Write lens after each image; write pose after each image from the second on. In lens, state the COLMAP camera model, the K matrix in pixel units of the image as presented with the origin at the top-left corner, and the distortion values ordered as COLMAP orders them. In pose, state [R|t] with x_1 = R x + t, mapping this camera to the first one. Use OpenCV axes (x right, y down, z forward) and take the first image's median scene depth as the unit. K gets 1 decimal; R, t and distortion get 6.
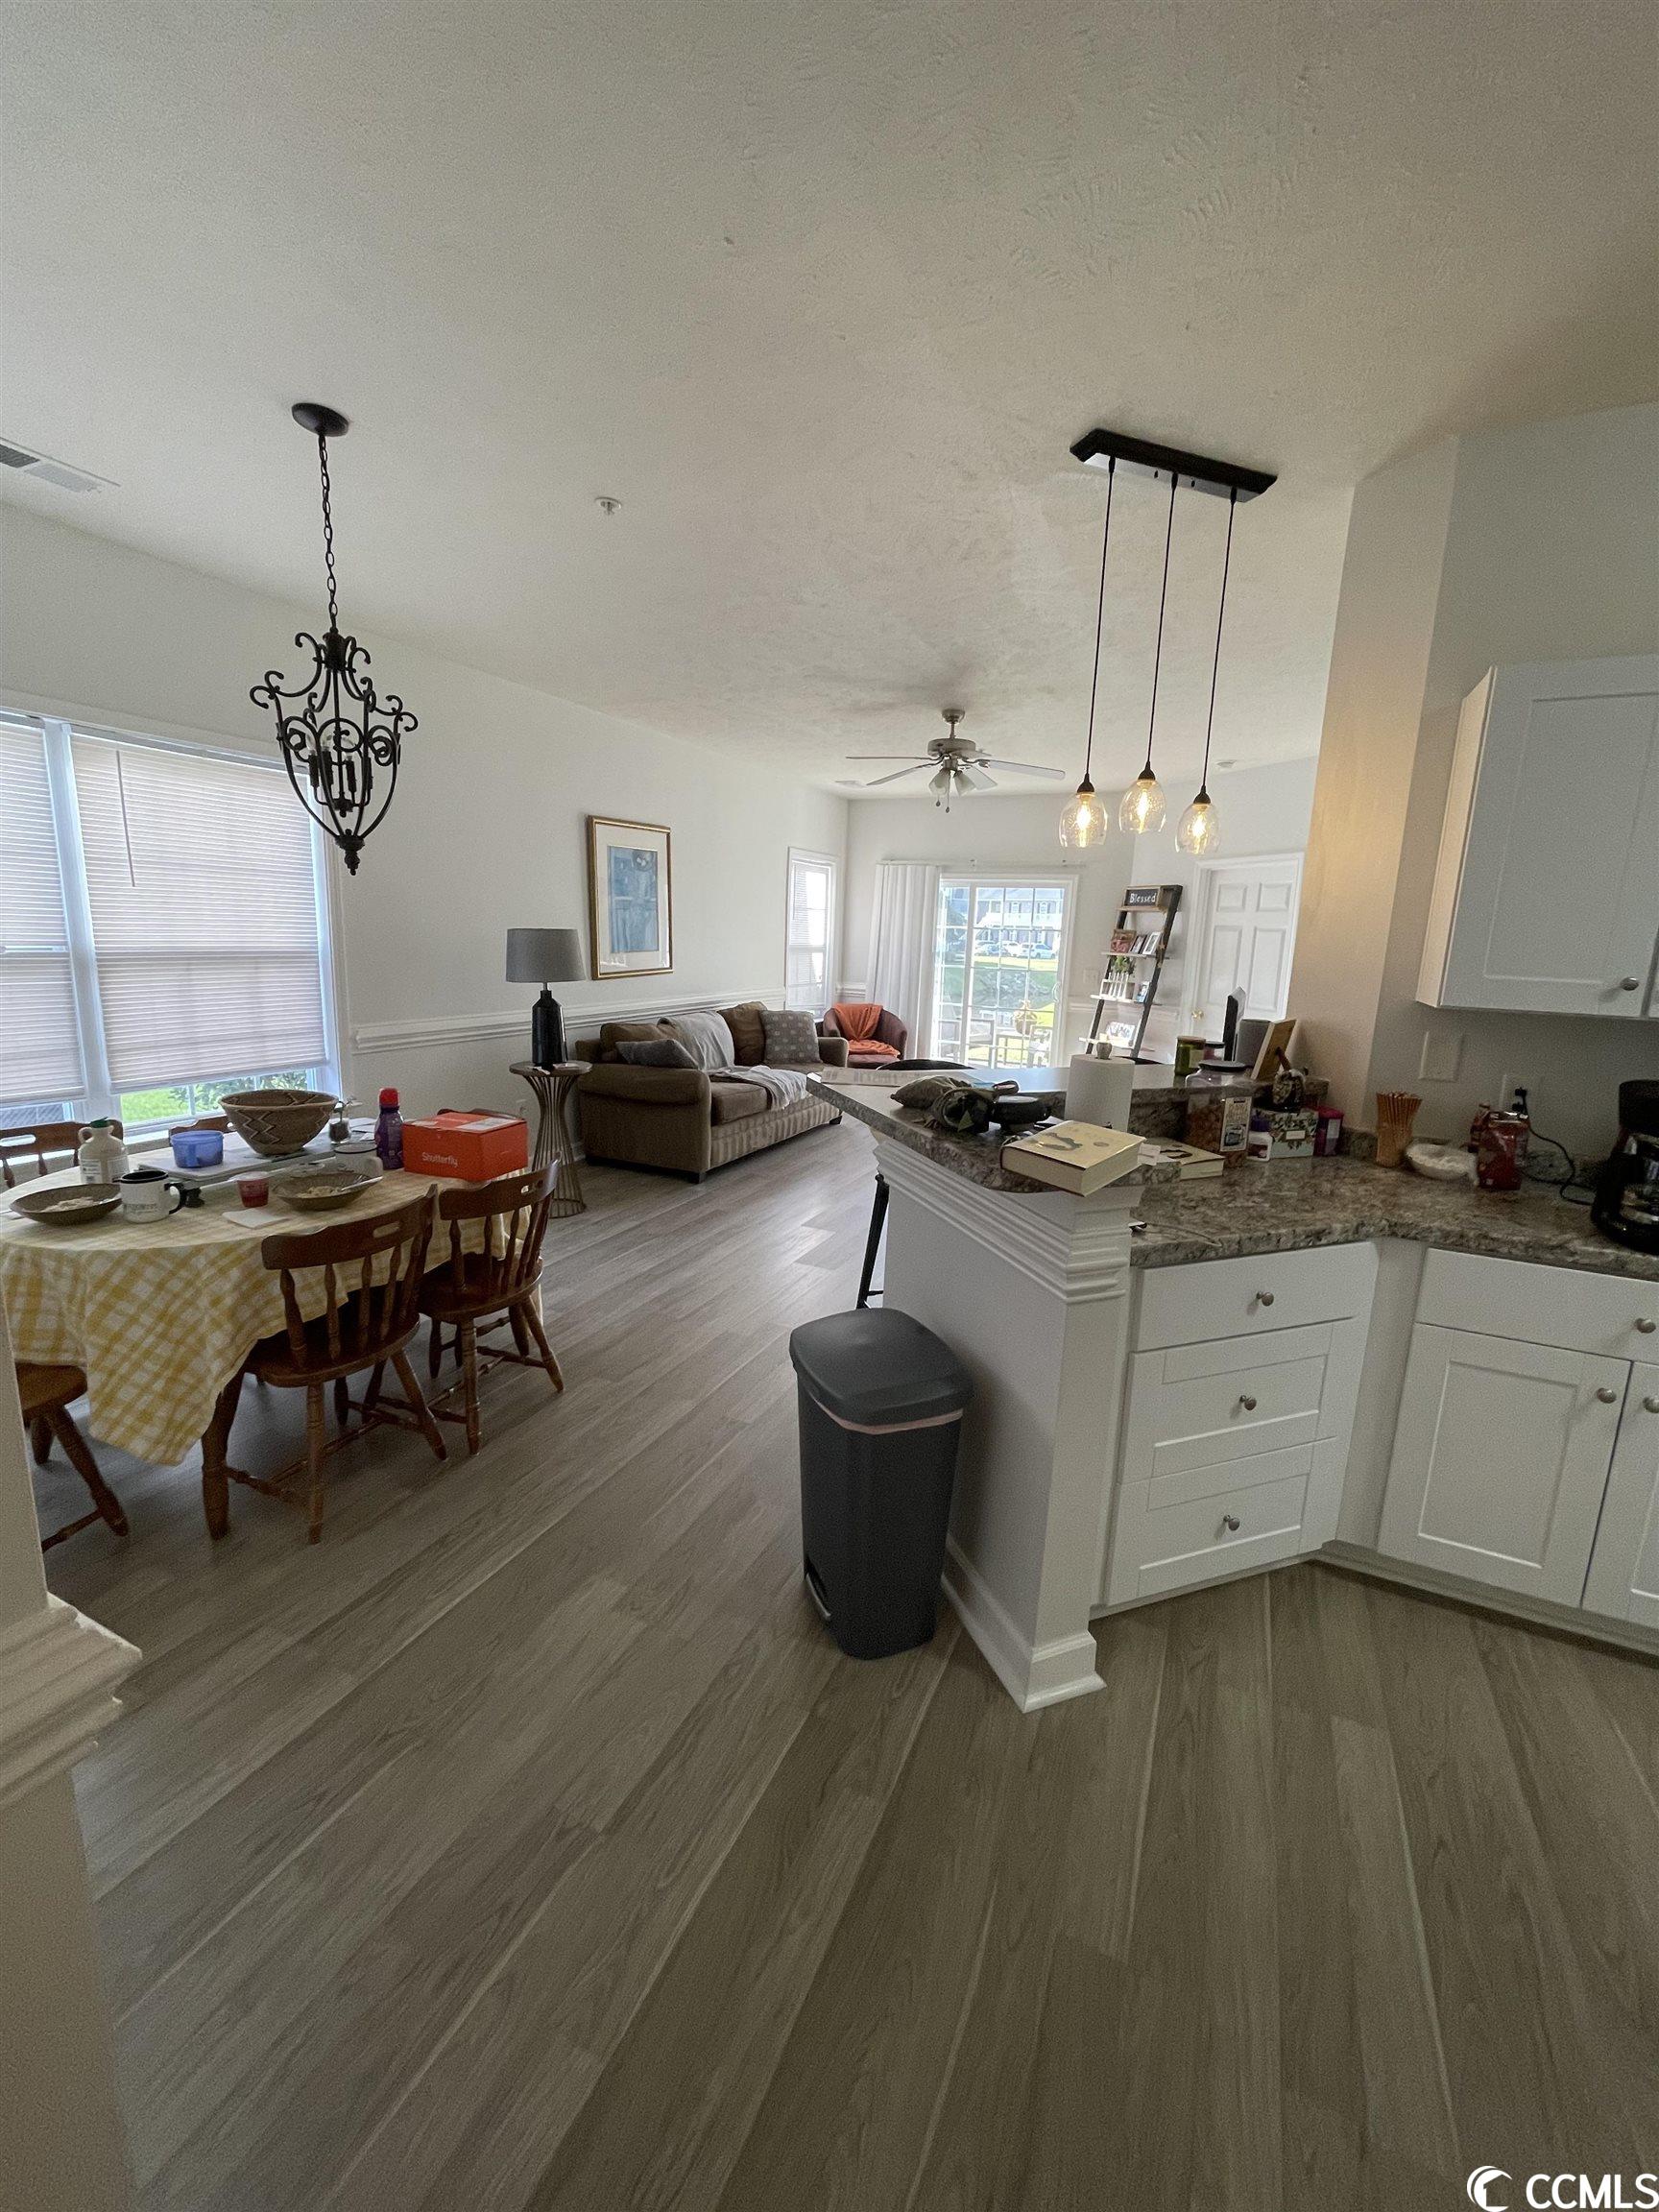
lens RADIAL K [[873.3, 0, 831.3], [0, 873.3, 1119.7], [0, 0, 1]] dist [-0.001465, -0.000313]
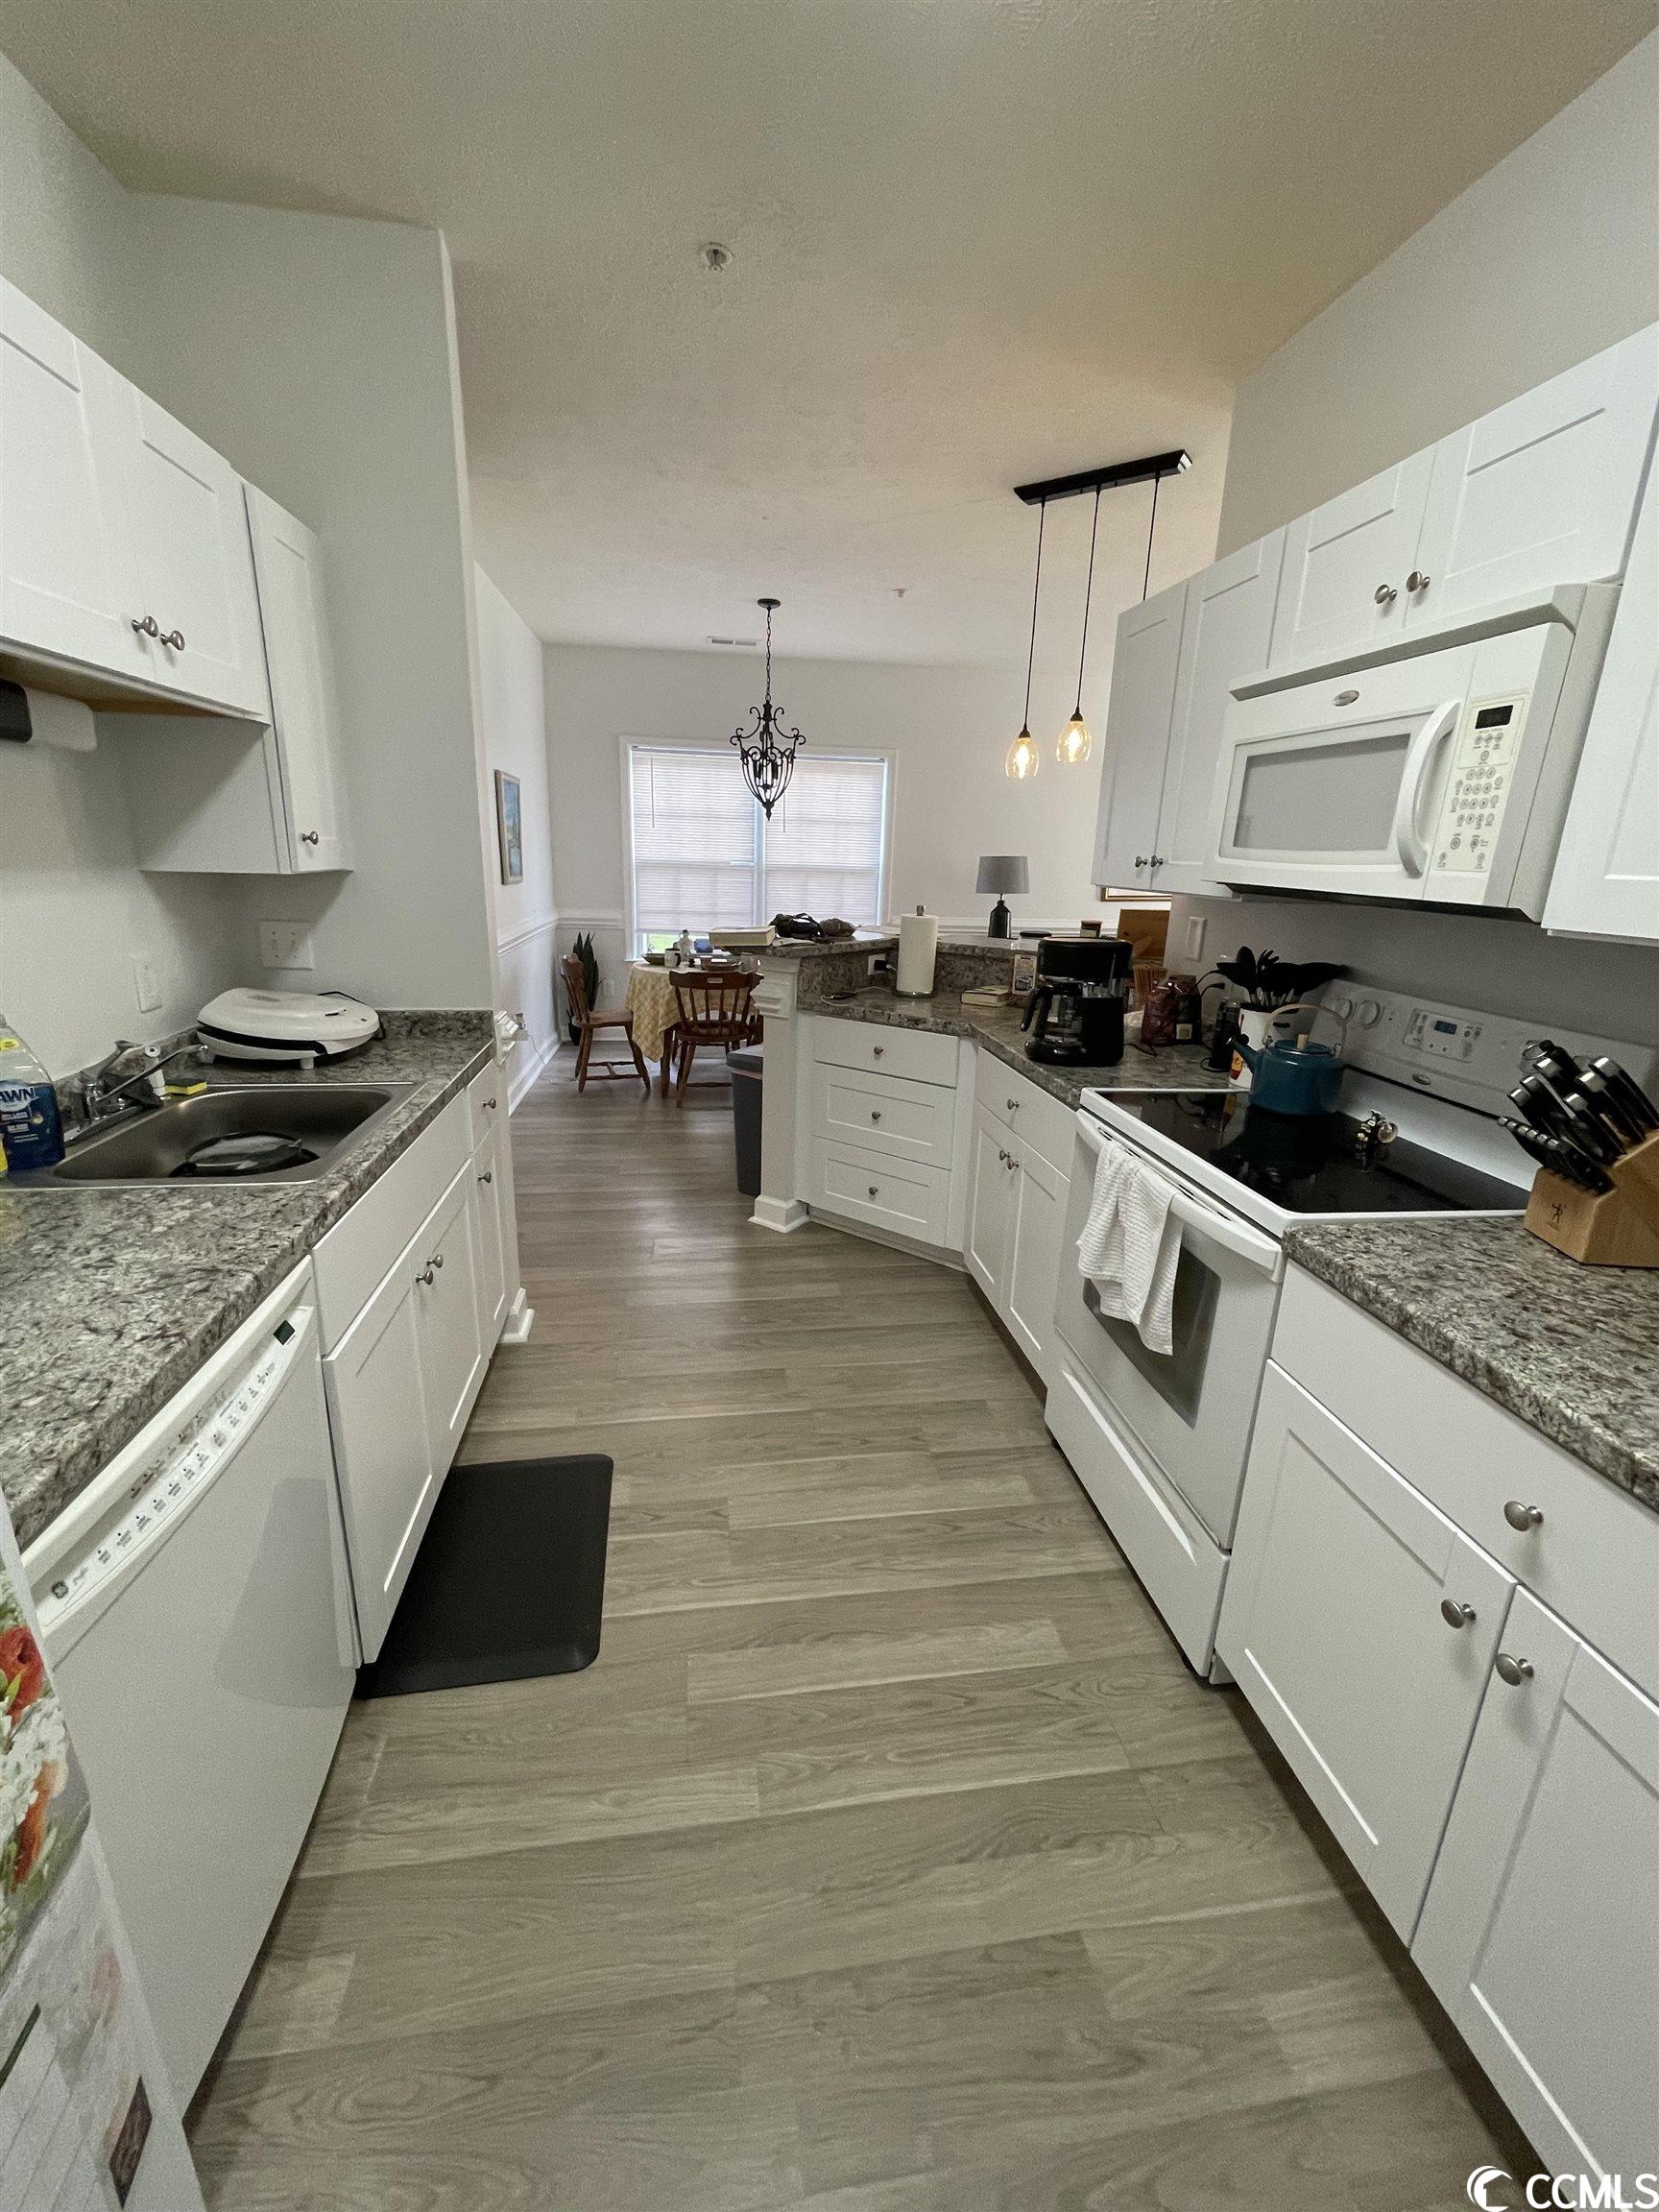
lens RADIAL K [[895.6, 0, 829.5], [0, 895.6, 1106.0], [0, 0, 1]] dist [0.001329, 0.000078]
pose [[0.554398, 0.211275, -0.804988, 1.367801], [-0.187500, 0.974082, 0.126523, 0.078102], [0.810856, 0.080791, 0.579643, -0.044412]]
